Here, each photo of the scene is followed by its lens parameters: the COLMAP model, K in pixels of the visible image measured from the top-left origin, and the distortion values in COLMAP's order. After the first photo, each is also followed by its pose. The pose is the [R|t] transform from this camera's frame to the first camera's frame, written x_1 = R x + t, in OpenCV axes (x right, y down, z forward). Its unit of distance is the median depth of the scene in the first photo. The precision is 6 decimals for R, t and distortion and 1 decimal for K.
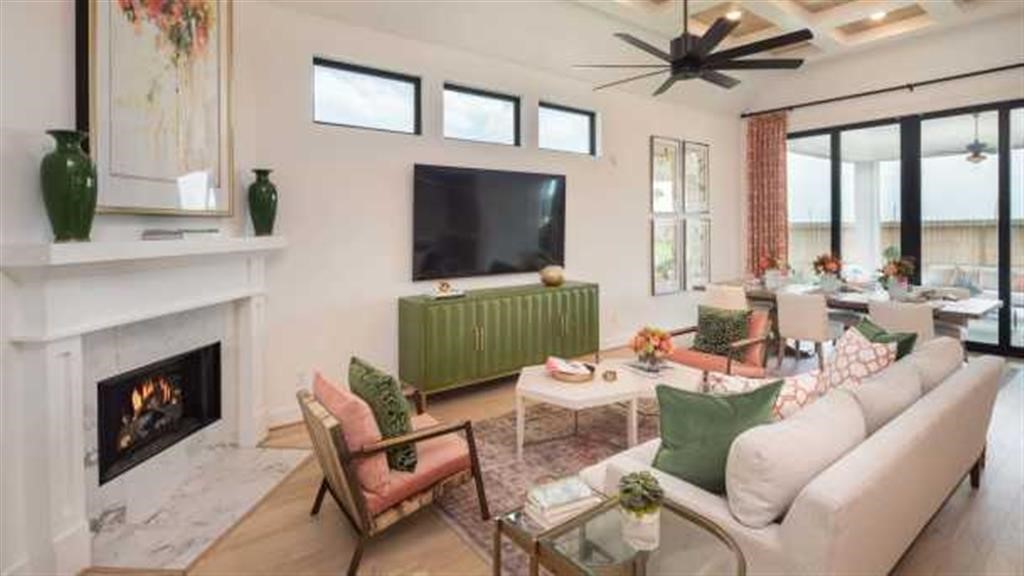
lens RADIAL K [[504.3, 0, 522.4], [0, 504.3, 230.1], [0, 0, 1]] dist [0.003664, -0.000004]
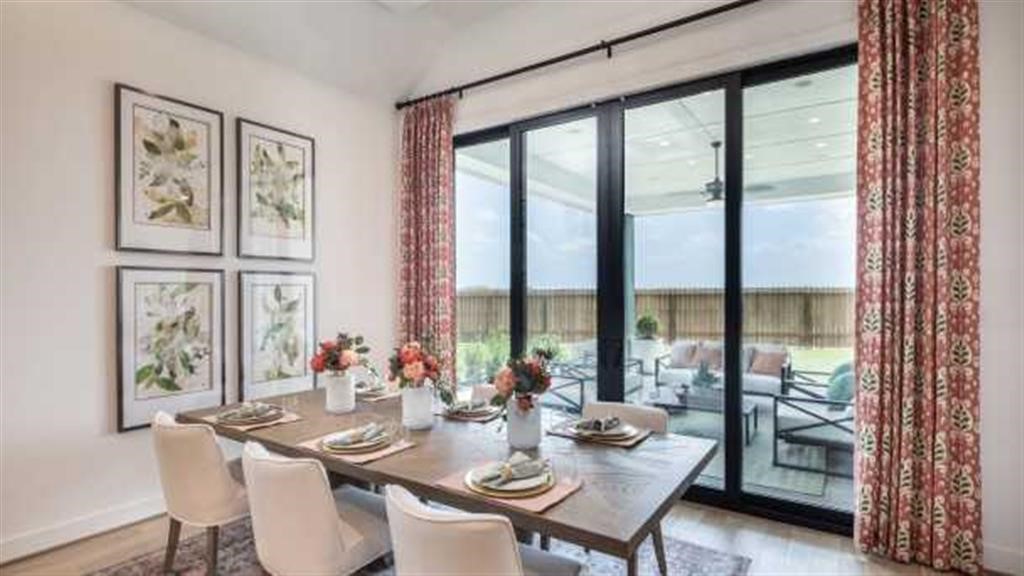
lens RADIAL K [[504.3, 0, 511.3], [0, 504.3, 293.3], [0, 0, 1]] dist [0.003664, -0.000004]
pose [[0.954414, 0.013455, 0.298183, 0.447940], [-0.012504, 0.999909, -0.005097, 0.001567], [-0.298224, 0.001136, 0.954495, 0.435875]]
